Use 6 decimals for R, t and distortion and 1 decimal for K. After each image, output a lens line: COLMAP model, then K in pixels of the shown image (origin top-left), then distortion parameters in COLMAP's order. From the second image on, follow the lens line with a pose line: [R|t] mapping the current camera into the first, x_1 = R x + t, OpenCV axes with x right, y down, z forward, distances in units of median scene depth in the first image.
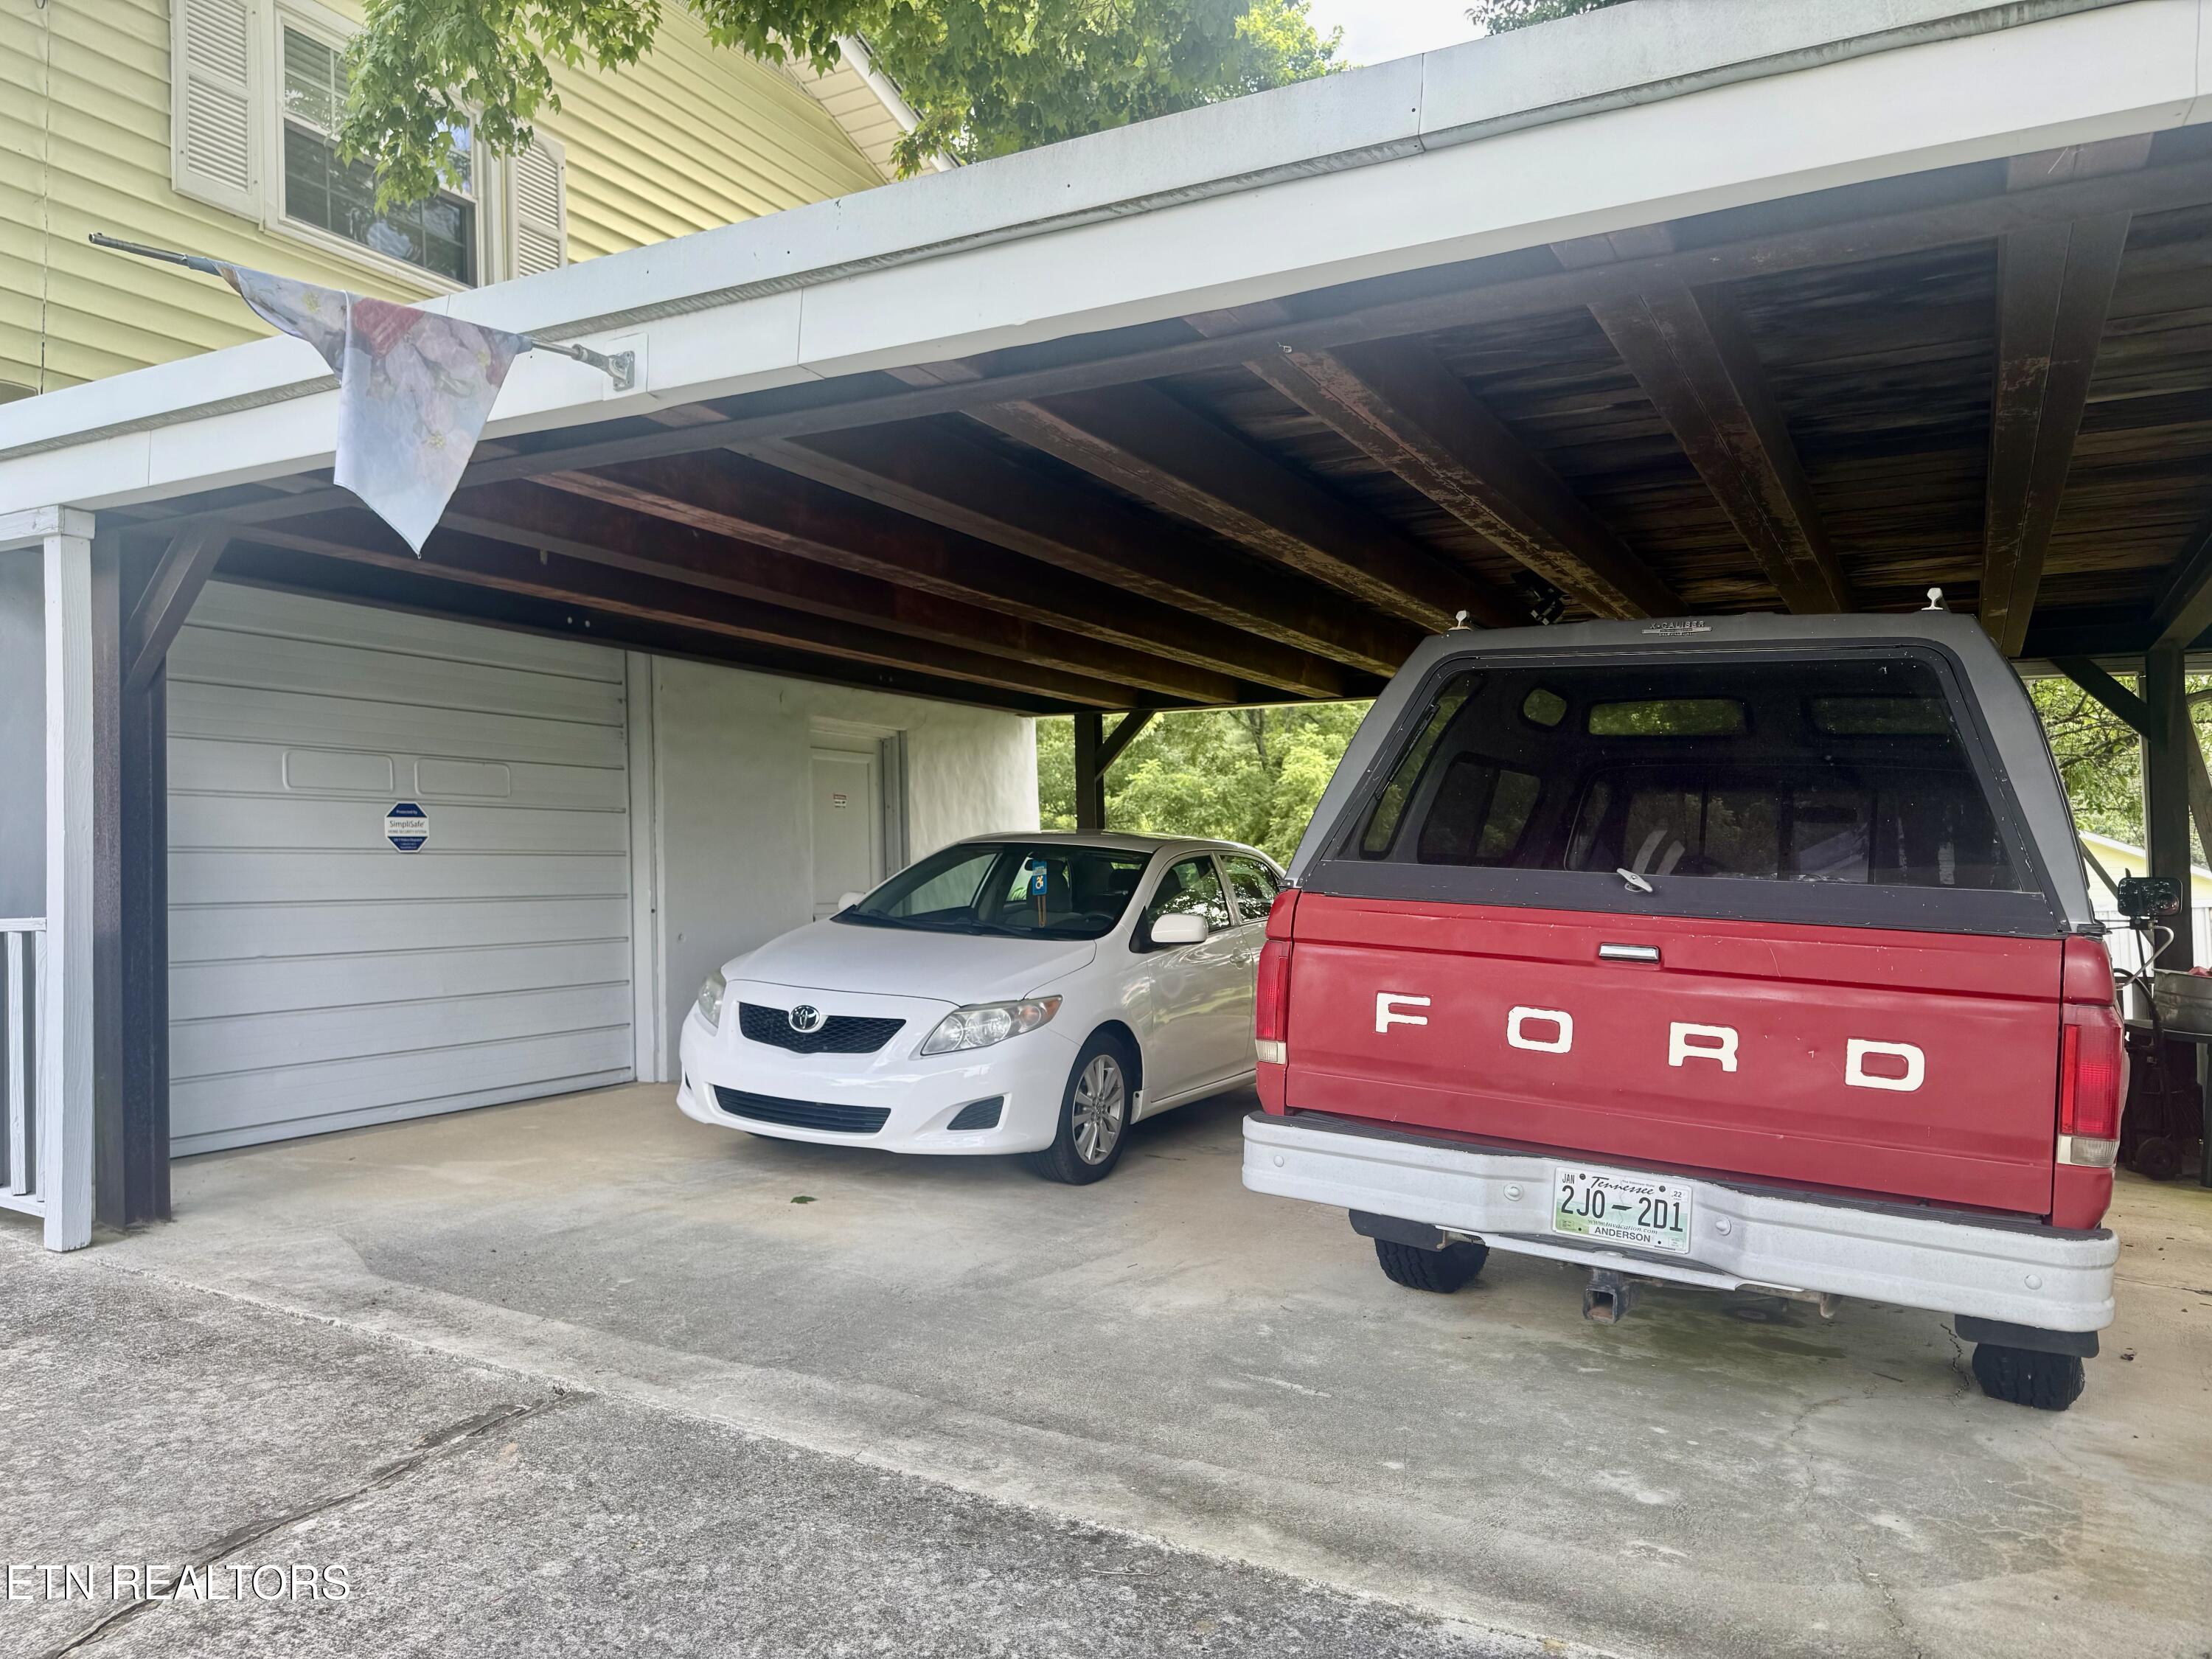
lens RADIAL K [[1573.4, 0, 1118.2], [0, 1573.4, 820.6], [0, 0, 1]] dist [0.049223, -0.035629]
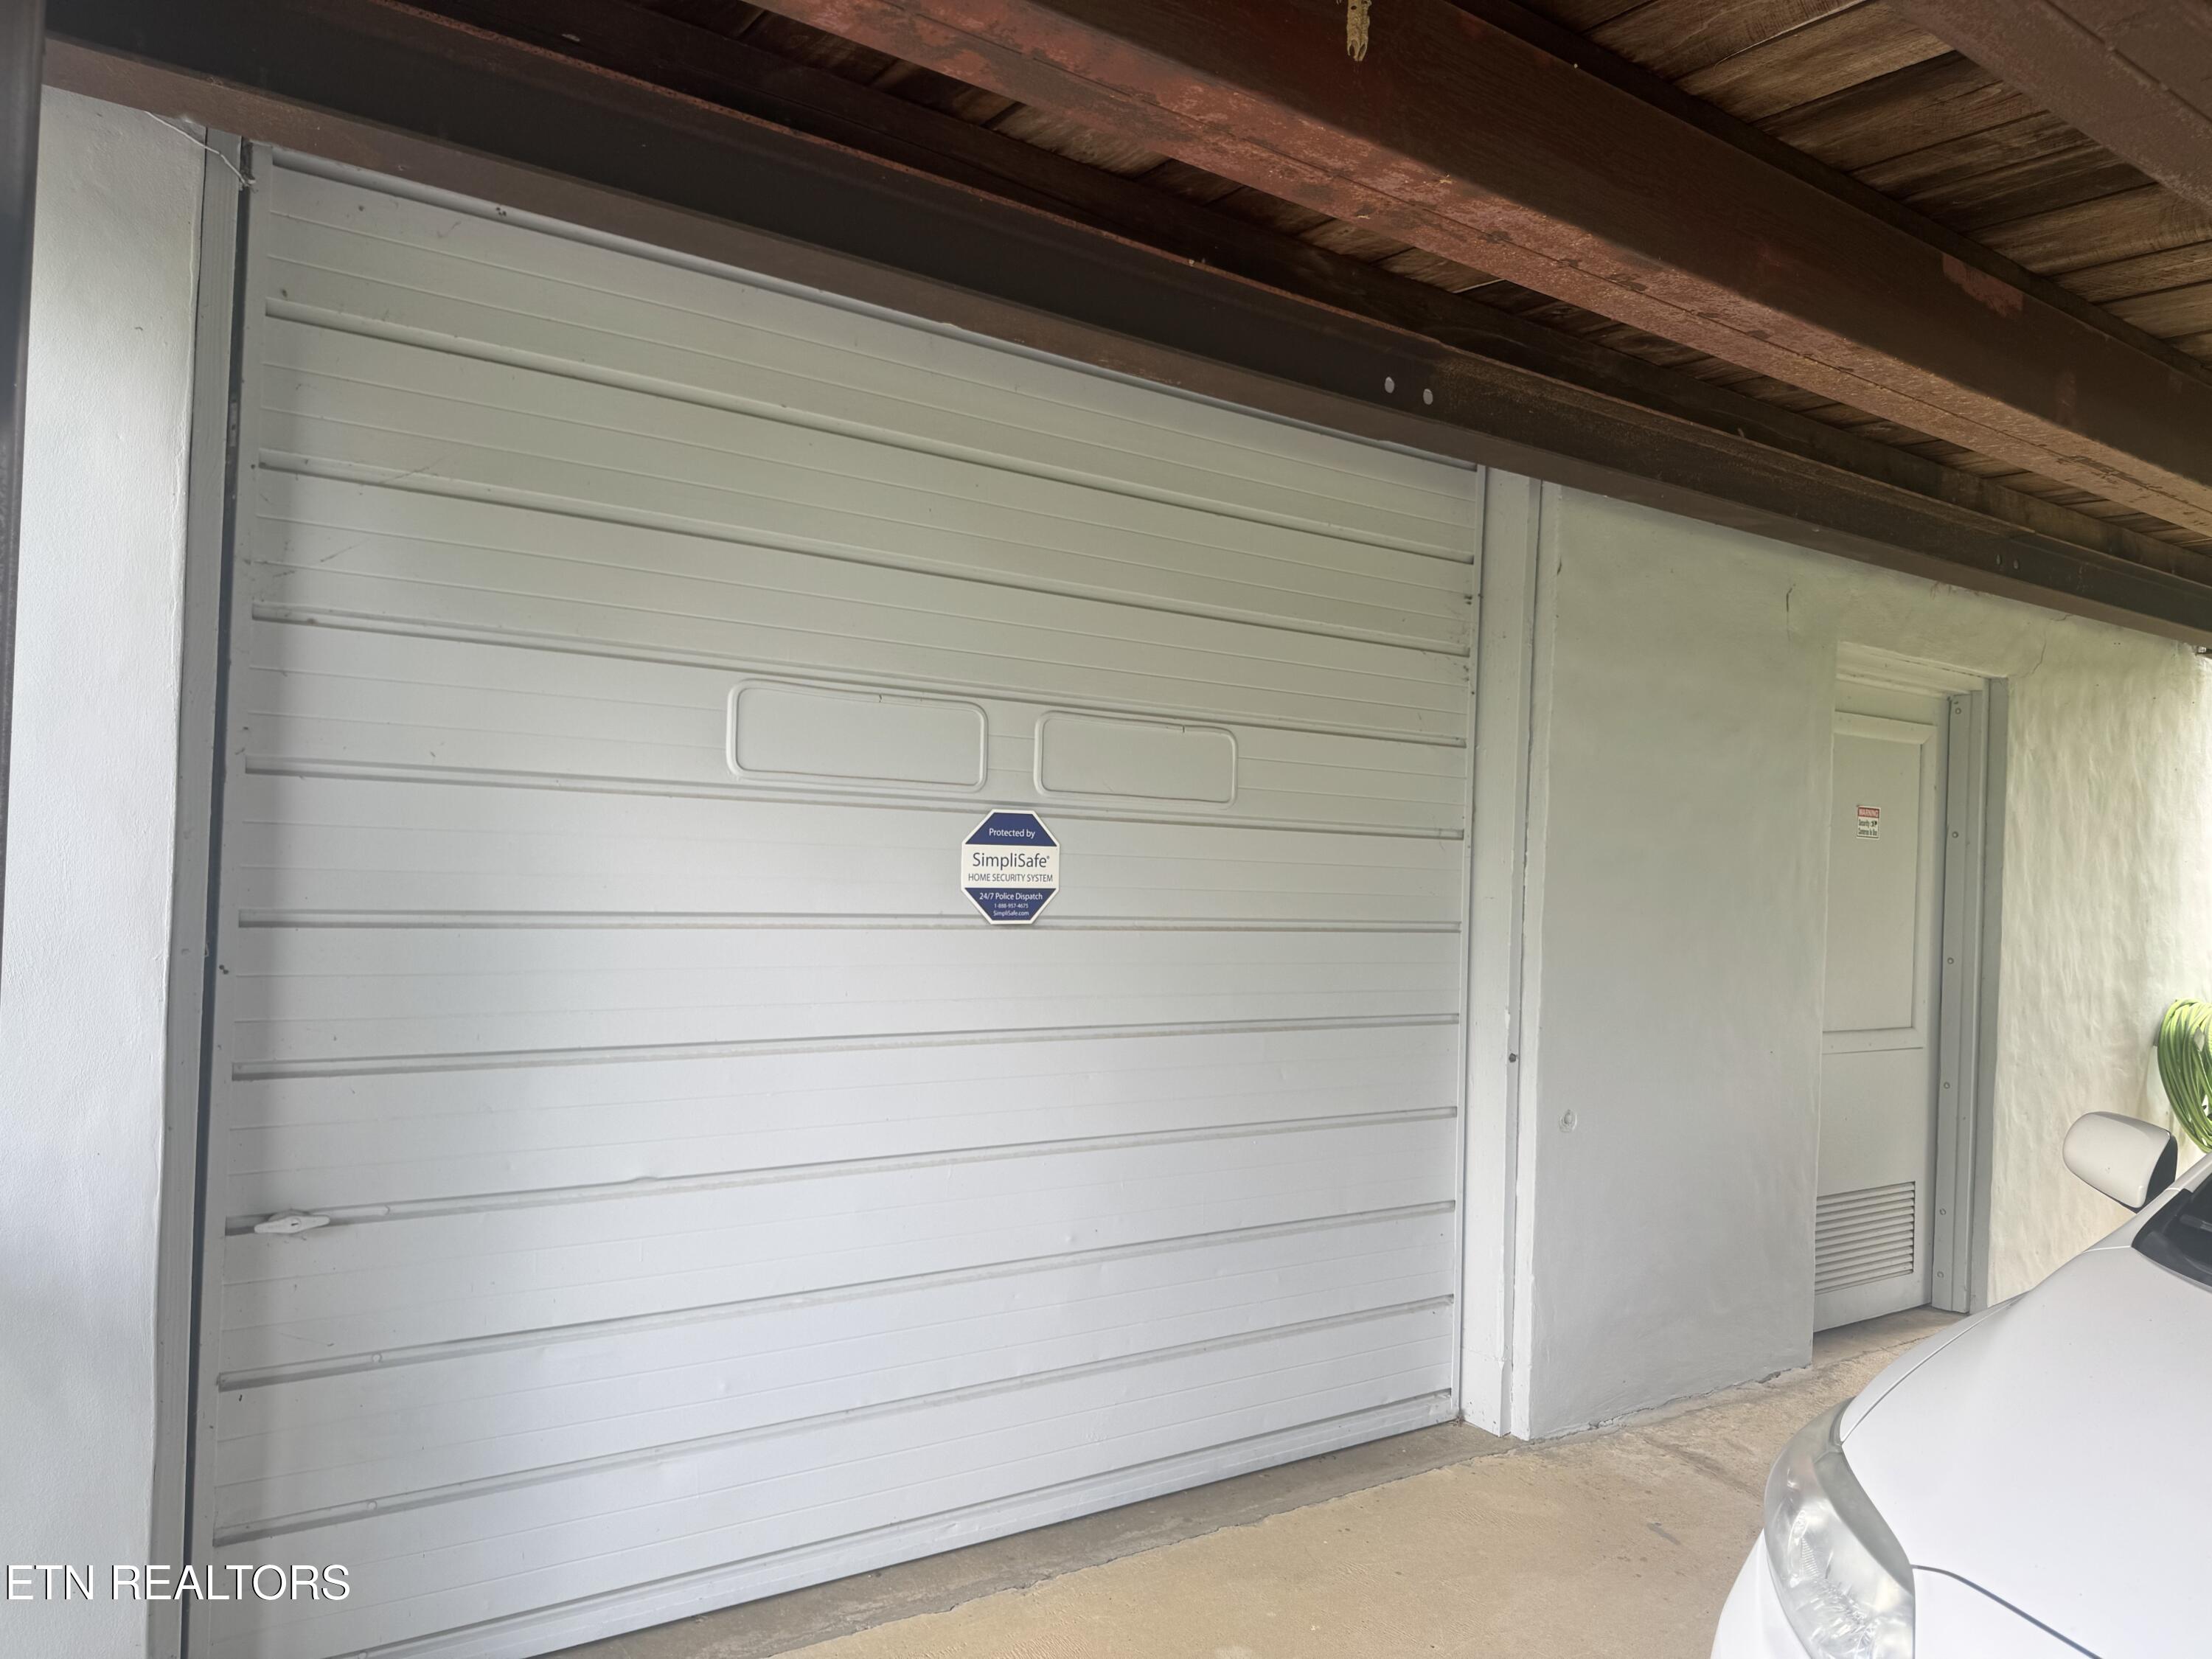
lens RADIAL K [[1573.4, 0, 1116.7], [0, 1573.4, 844.0], [0, 0, 1]] dist [0.049223, -0.035629]
pose [[0.897170, 0.065727, -0.436769, -0.231904], [-0.048283, 0.997534, 0.050936, -0.025638], [0.439039, -0.024610, 0.898131, 0.620391]]
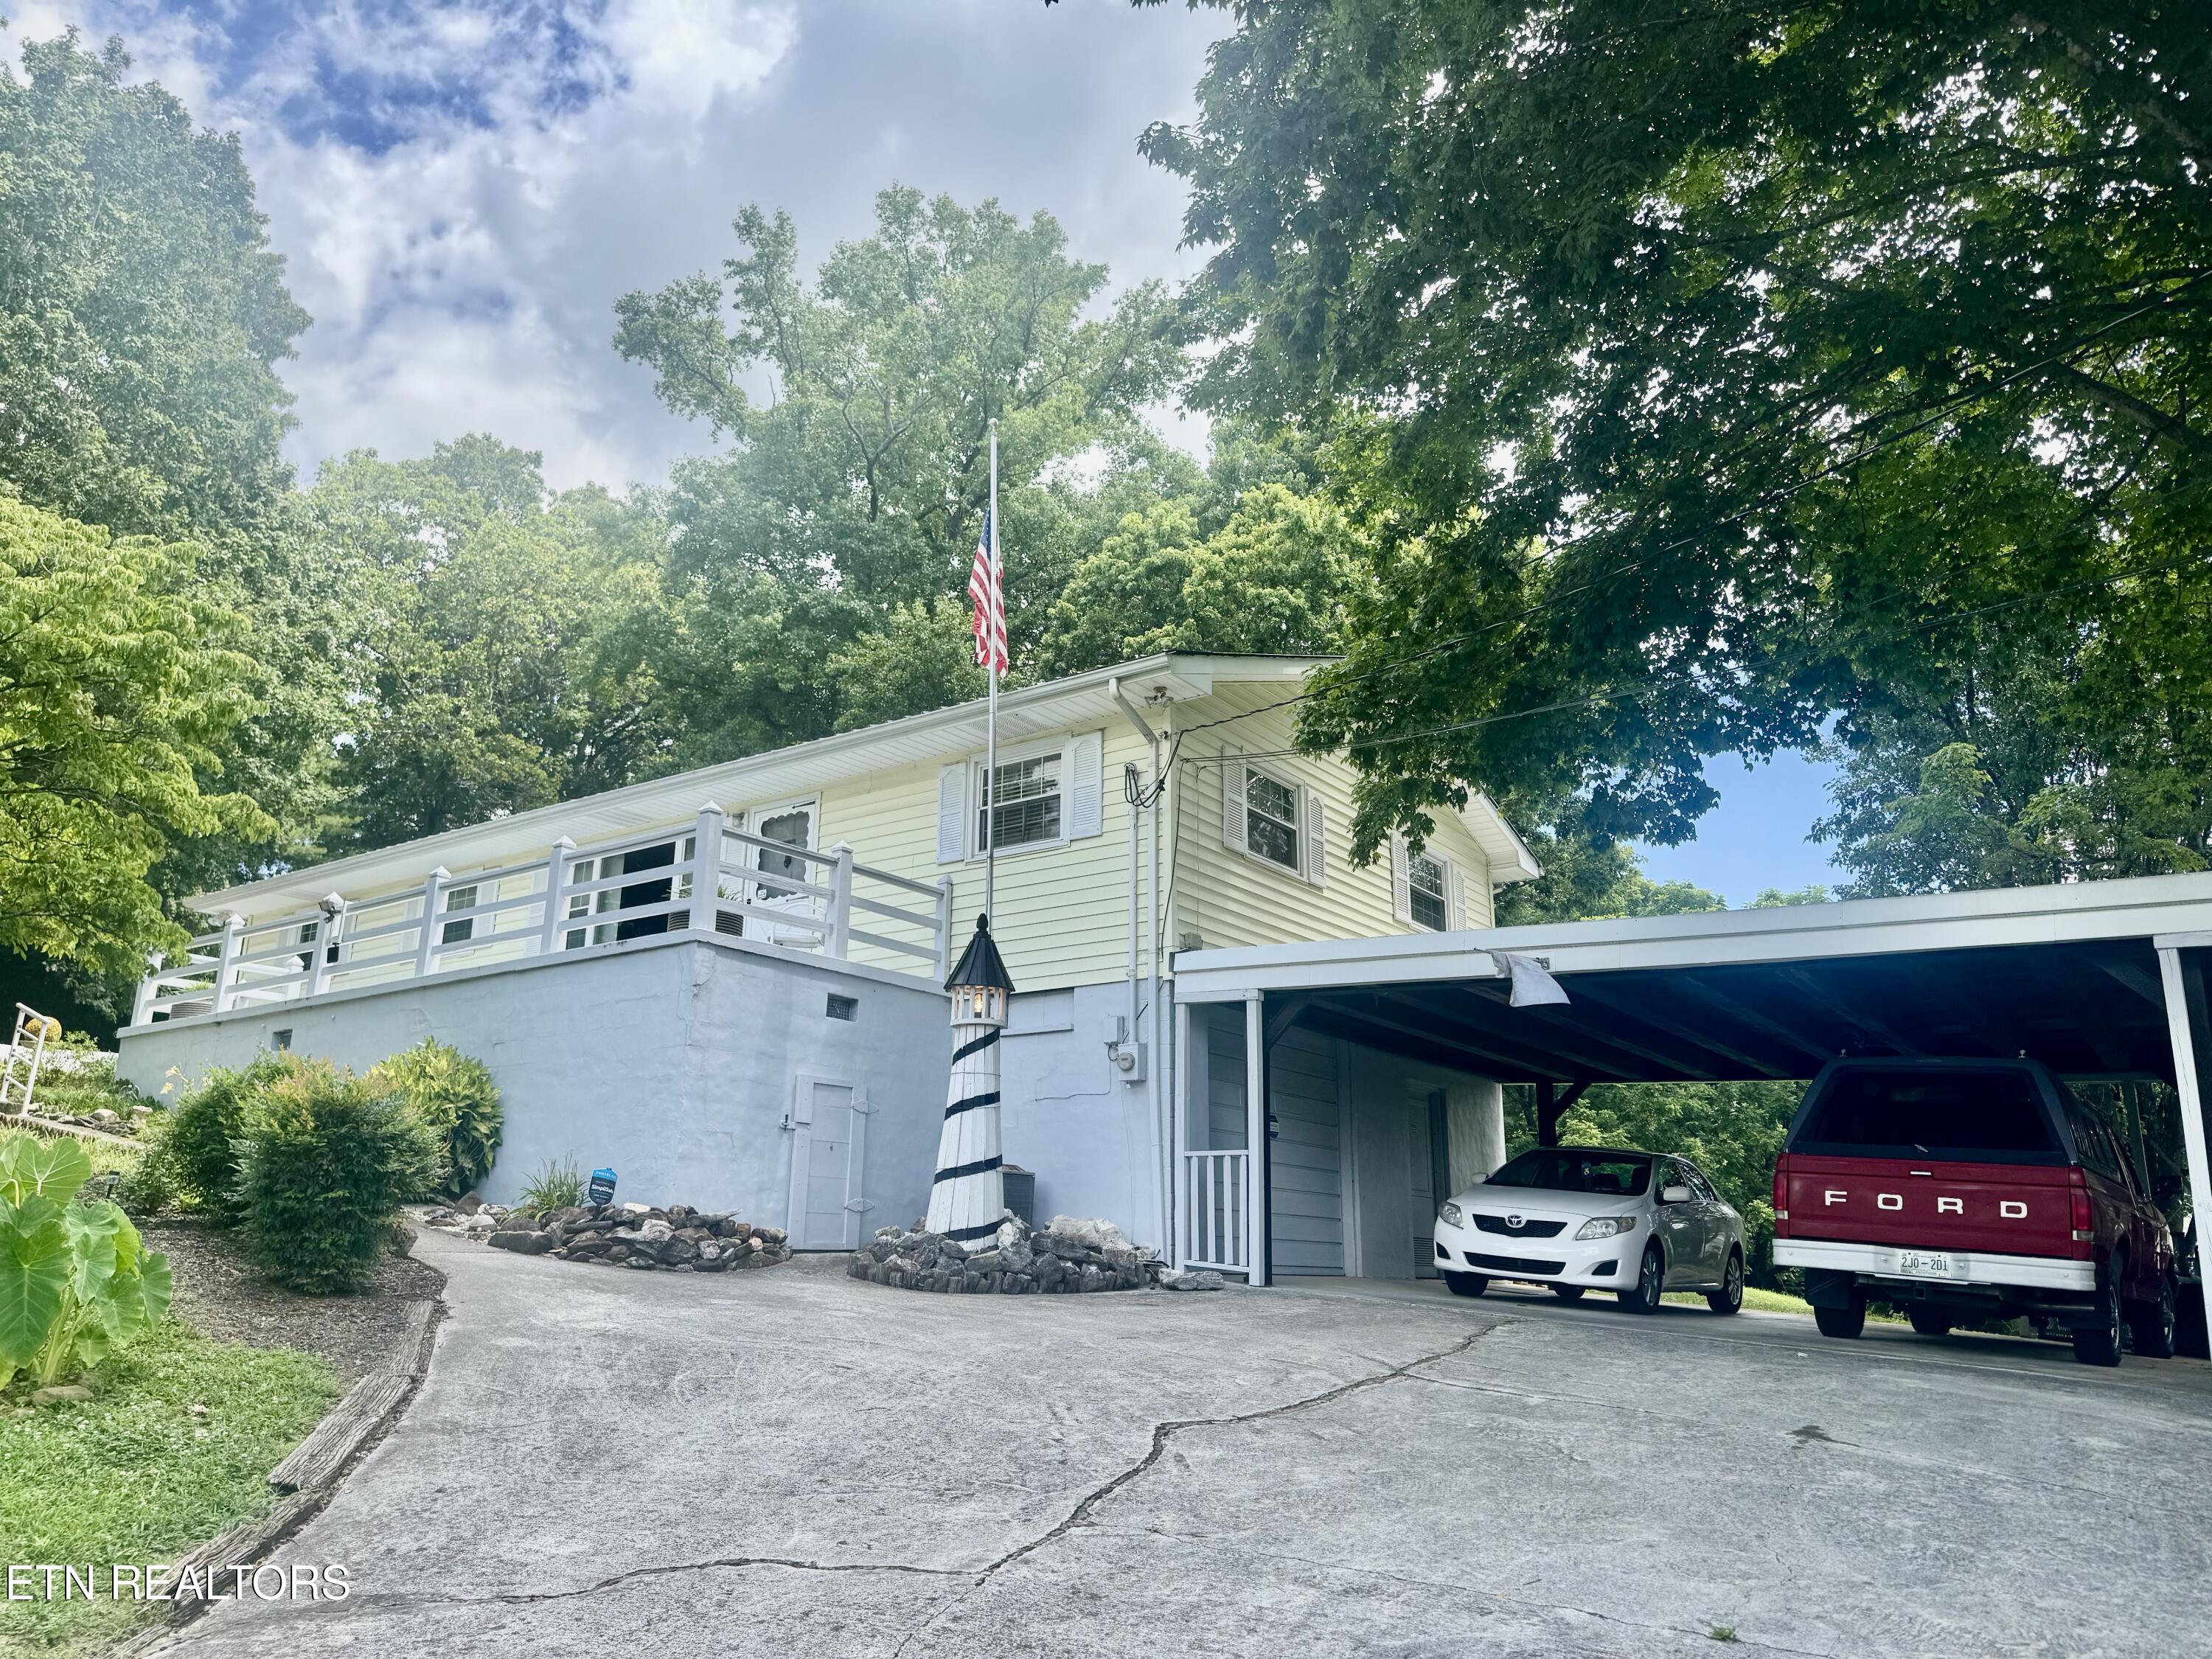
lens RADIAL K [[1573.4, 0, 1117.4], [0, 1573.4, 823.6], [0, 0, 1]] dist [0.049223, -0.035629]
pose [[0.989116, 0.007688, -0.146936, -0.332001], [-0.040641, 0.974060, -0.222612, 0.078376], [0.141413, 0.226160, 0.963771, -1.011238]]
